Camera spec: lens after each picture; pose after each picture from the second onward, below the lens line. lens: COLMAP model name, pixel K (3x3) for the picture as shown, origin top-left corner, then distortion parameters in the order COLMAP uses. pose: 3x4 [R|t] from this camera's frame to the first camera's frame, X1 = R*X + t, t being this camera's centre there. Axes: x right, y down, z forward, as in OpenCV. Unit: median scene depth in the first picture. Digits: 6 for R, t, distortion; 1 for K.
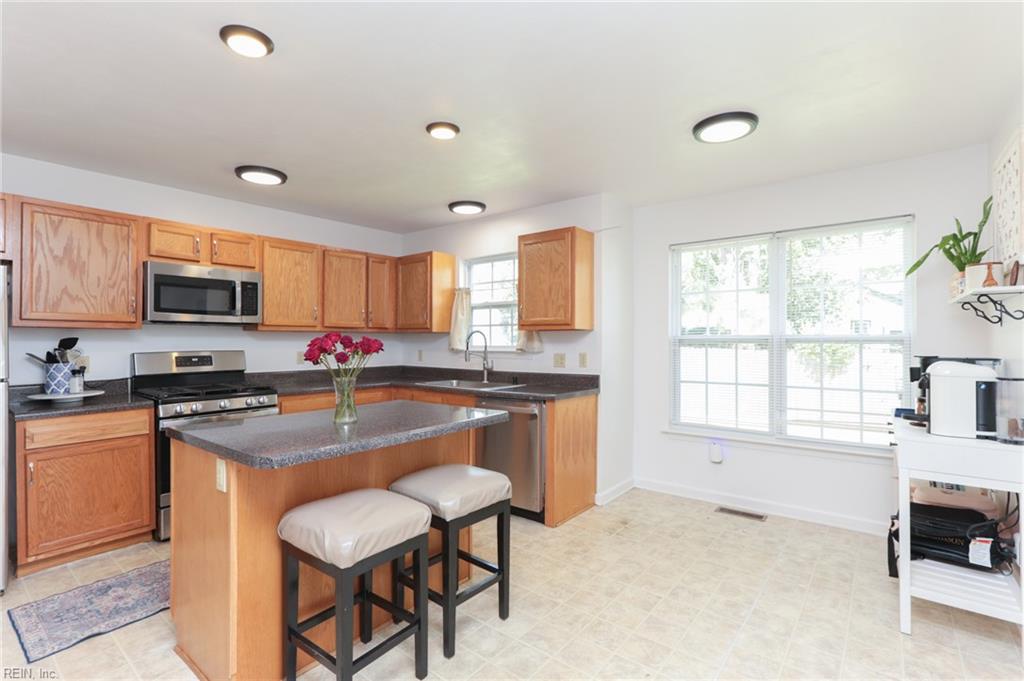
lens RADIAL K [[469.8, 0, 509.0], [0, 469.8, 336.5], [0, 0, 1]] dist [-0.017451, 0.010477]
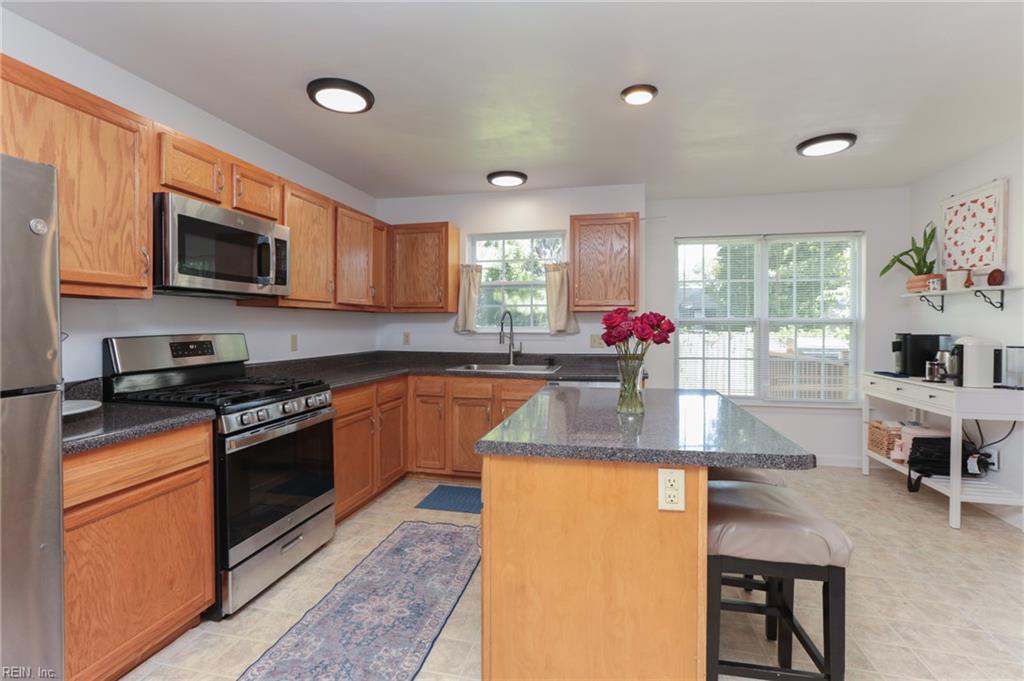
lens RADIAL K [[453.7, 0, 508.3], [0, 453.7, 331.8], [0, 0, 1]] dist [-0.002404, 0.002721]
pose [[0.900982, -0.004503, 0.433833, -0.615008], [-0.005509, 0.999747, 0.021819, 0.011994], [-0.433822, -0.022049, 0.900729, 0.232965]]
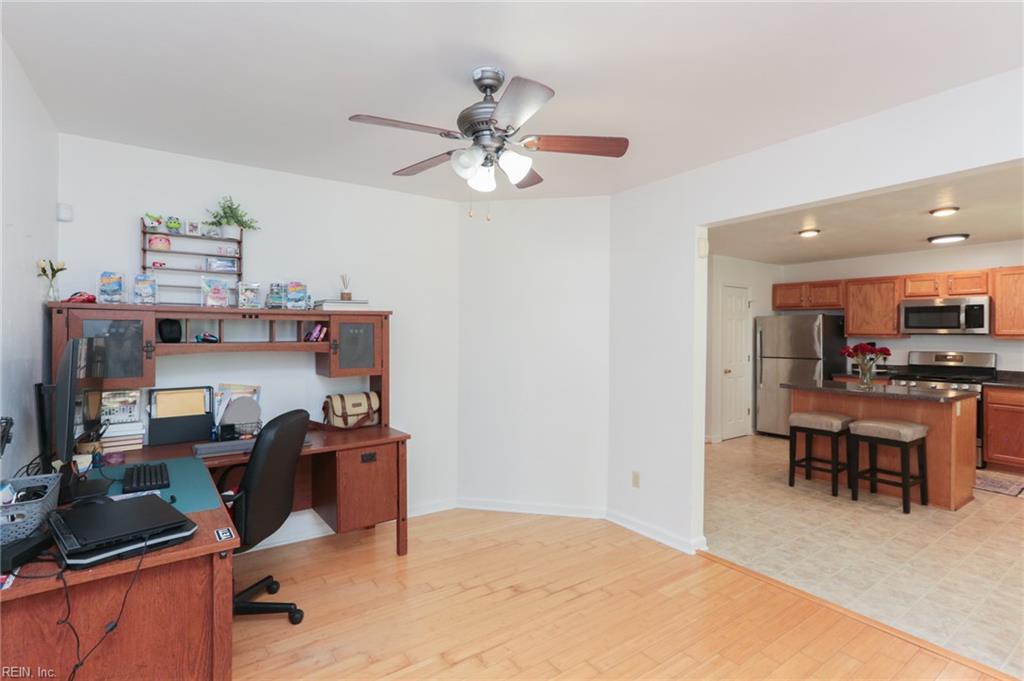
lens RADIAL K [[469.8, 0, 510.9], [0, 469.8, 335.0], [0, 0, 1]] dist [-0.017451, 0.010477]
pose [[-0.297473, -0.000744, -0.954730, 1.370575], [-0.003807, 0.999993, 0.000407, -0.022693], [0.954723, 0.003755, -0.297474, 0.095574]]
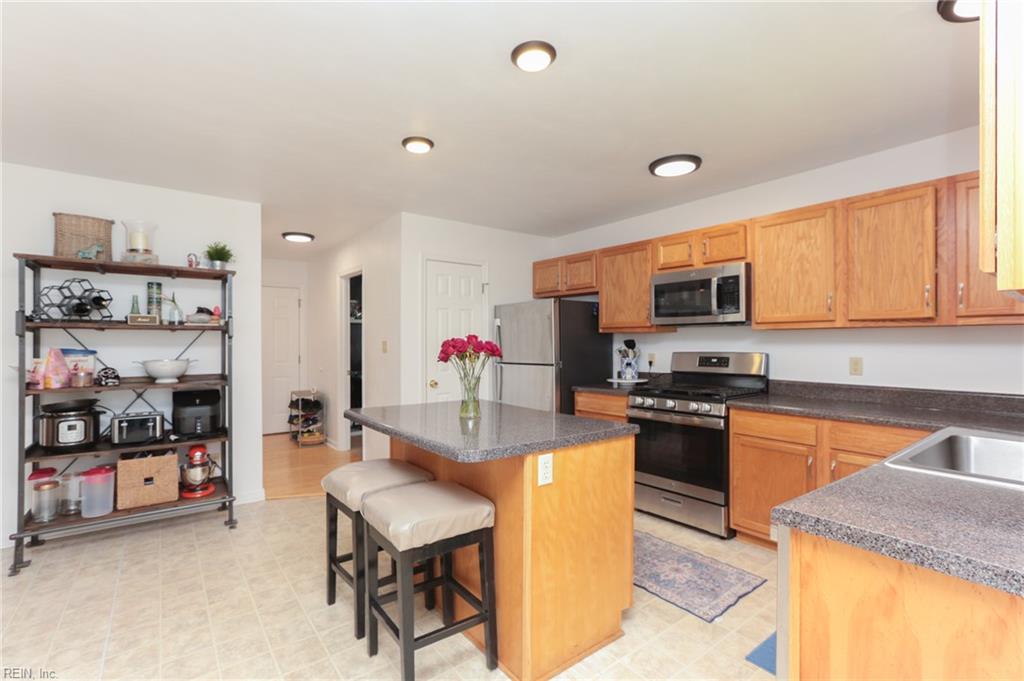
lens RADIAL K [[469.8, 0, 503.0], [0, 469.8, 340.5], [0, 0, 1]] dist [-0.017451, 0.010477]
pose [[-0.240170, -0.006846, -0.970707, 0.475823], [0.004350, 0.999958, -0.008128, 0.014135], [0.970721, -0.006174, -0.240130, 0.902277]]
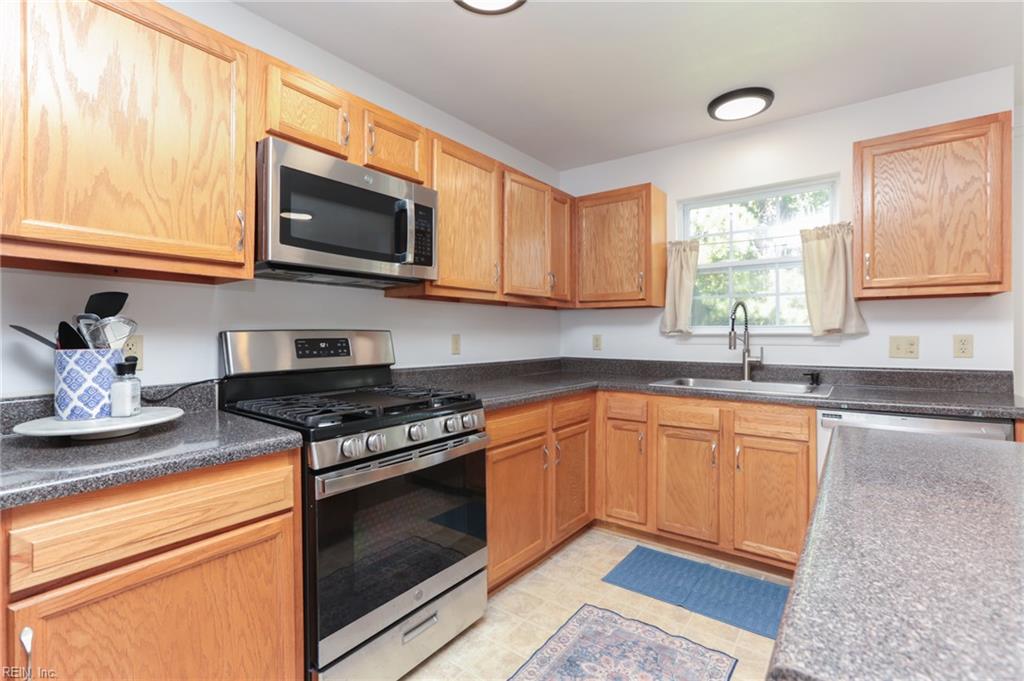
lens RADIAL K [[469.8, 0, 519.3], [0, 469.8, 329.8], [0, 0, 1]] dist [-0.017451, 0.010477]
pose [[0.998990, 0.001655, 0.044898, -0.529189], [-0.001635, 0.999999, -0.000470, 0.035396], [-0.044898, 0.000396, 0.998991, 0.498523]]
